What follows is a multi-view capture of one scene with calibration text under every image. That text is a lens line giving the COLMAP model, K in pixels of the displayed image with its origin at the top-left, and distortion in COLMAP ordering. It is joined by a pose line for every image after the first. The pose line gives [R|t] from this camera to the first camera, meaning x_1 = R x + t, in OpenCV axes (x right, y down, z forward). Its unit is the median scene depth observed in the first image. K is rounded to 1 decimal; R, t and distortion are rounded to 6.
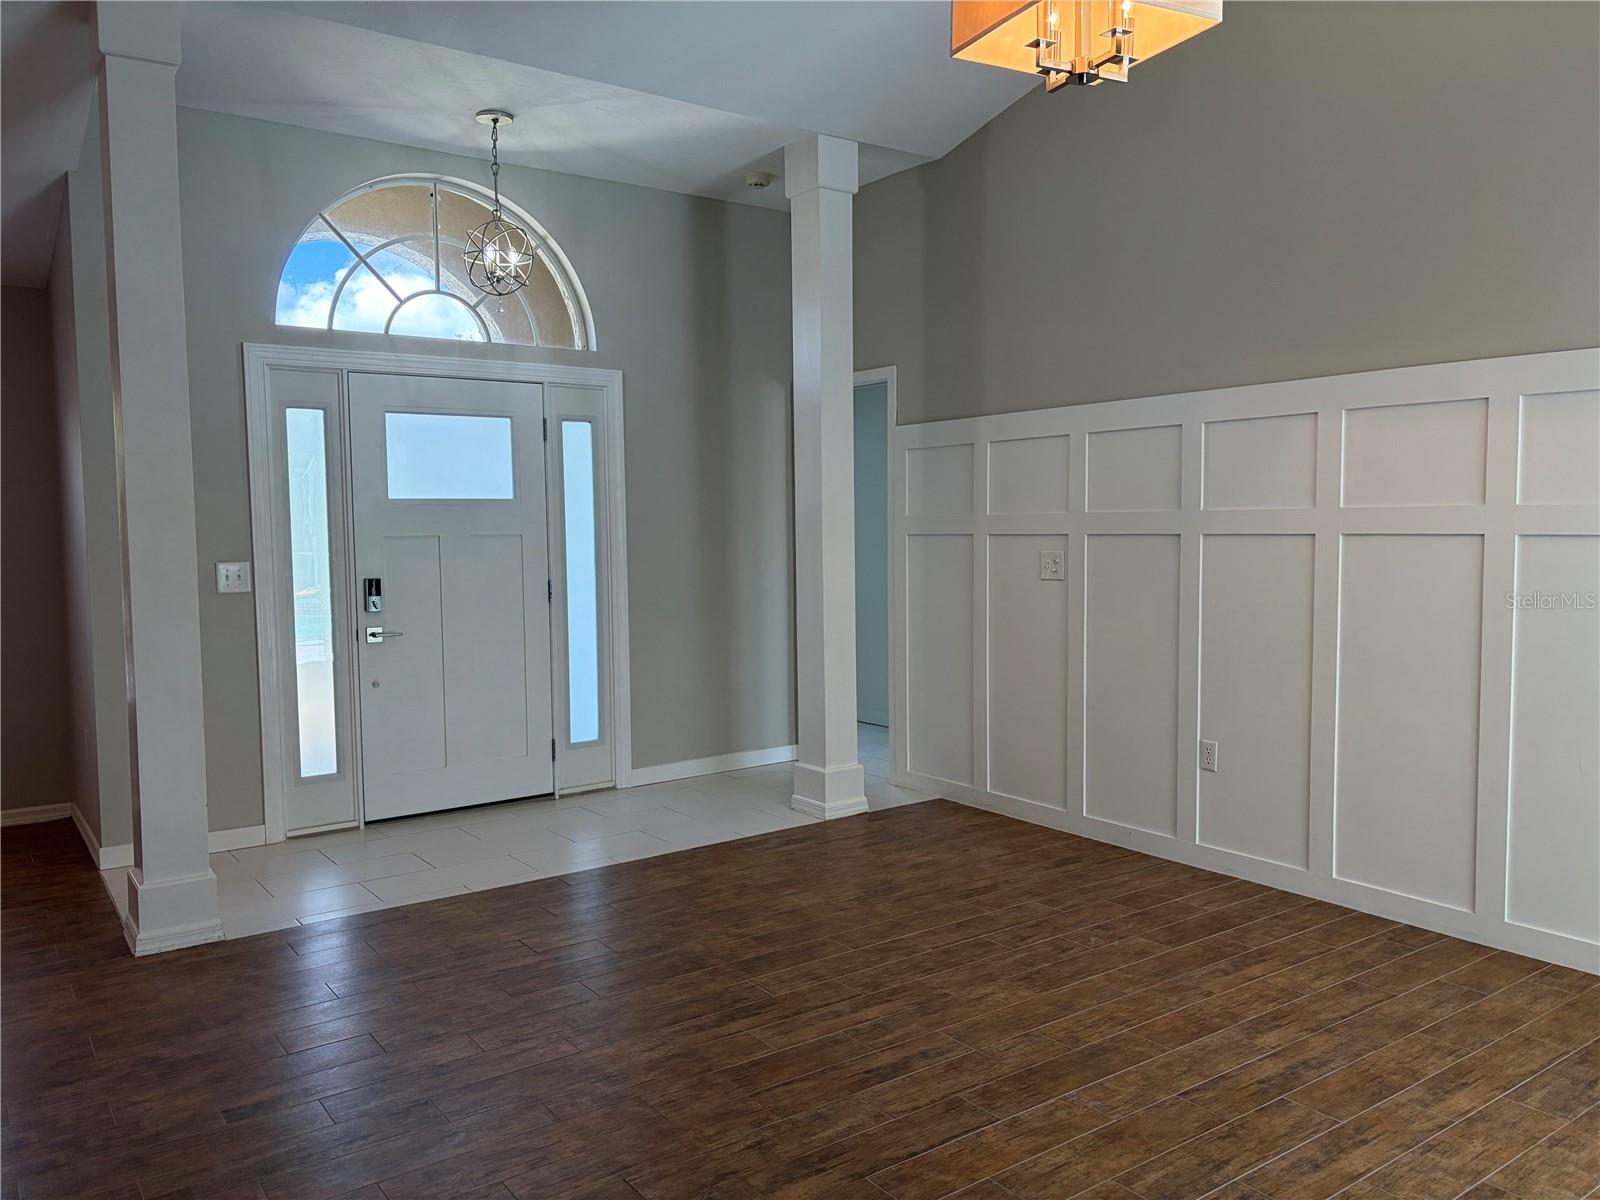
lens RADIAL K [[1210.7, 0, 800.0], [0, 1210.7, 600.0], [0, 0, 1]] dist [0.069836, -0.063673]
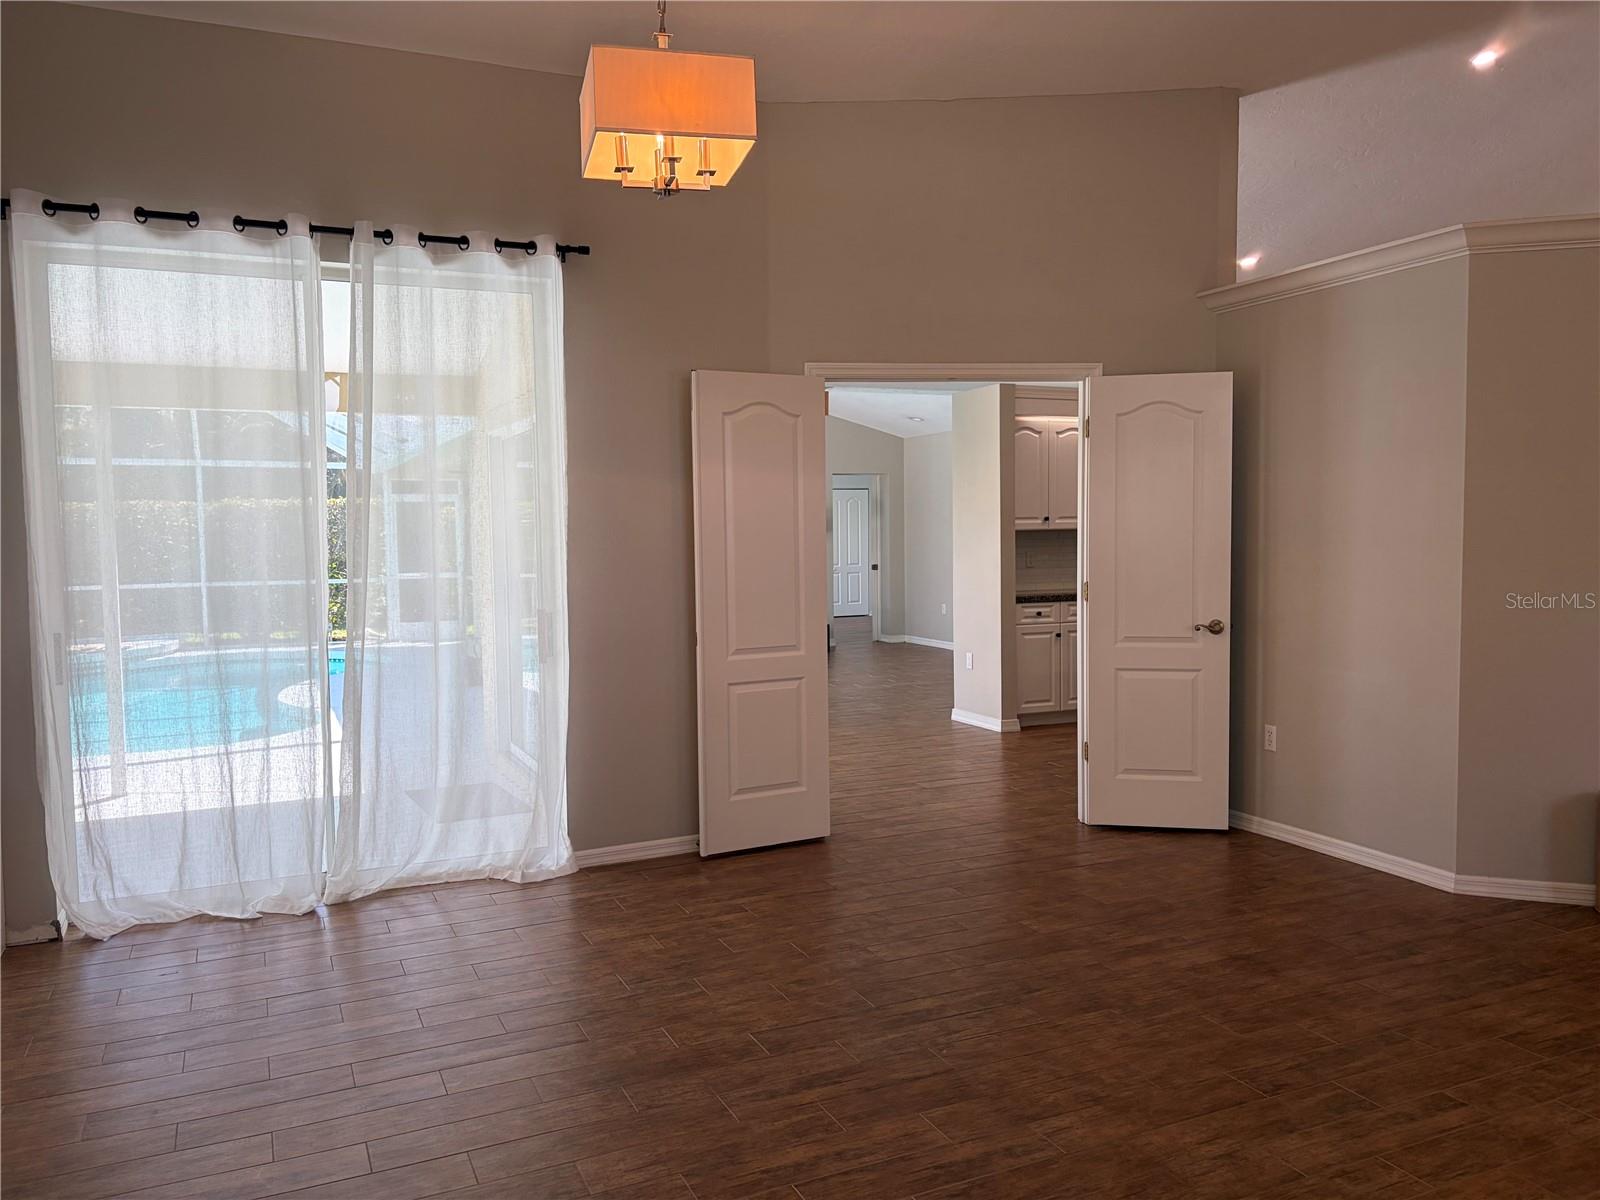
lens RADIAL K [[1210.7, 0, 800.0], [0, 1210.7, 600.0], [0, 0, 1]] dist [0.069836, -0.063673]
pose [[-0.980925, 0.017746, 0.193577, -0.070536], [0.041060, 0.992271, 0.117102, -0.081906], [-0.190002, 0.122816, -0.974071, 1.147416]]
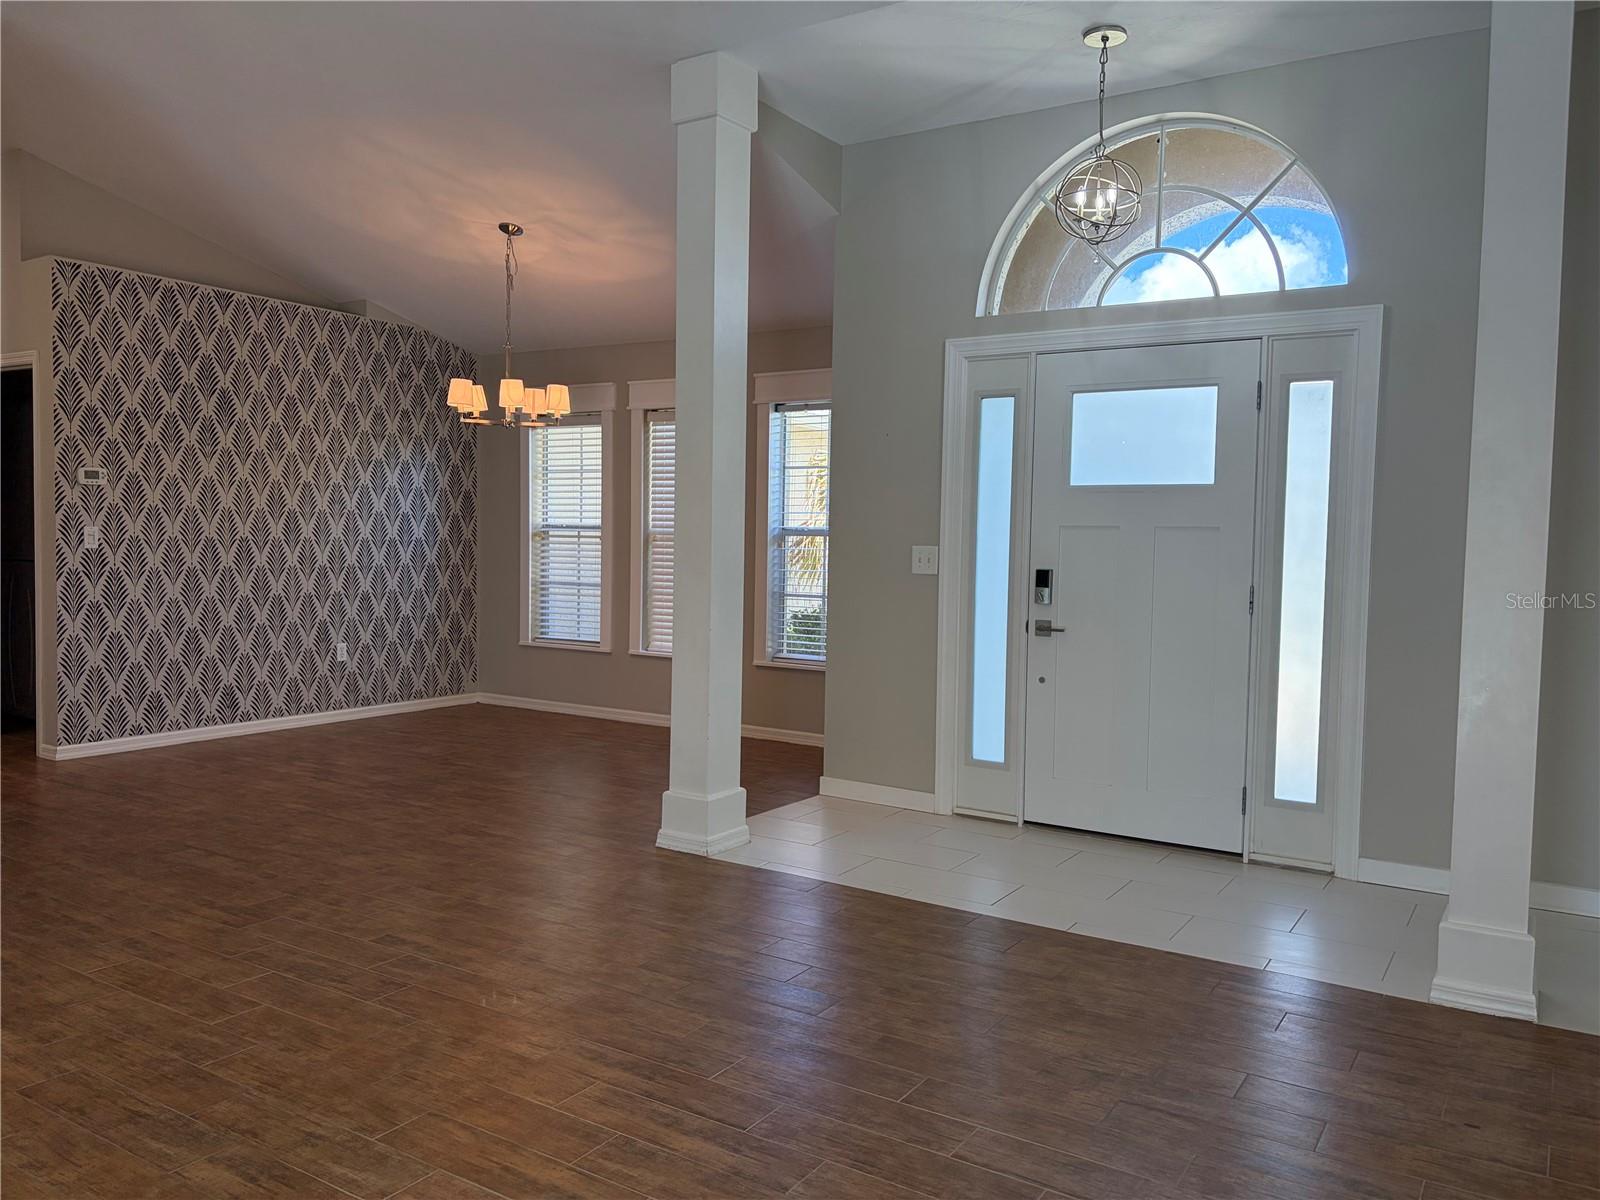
lens RADIAL K [[1210.7, 0, 800.0], [0, 1210.7, 600.0], [0, 0, 1]] dist [0.069836, -0.063673]
pose [[0.372469, 0.070261, -0.925381, 0.491278], [-0.084125, 0.995581, 0.041730, -0.018412], [0.924224, 0.062304, 0.376734, 0.498511]]
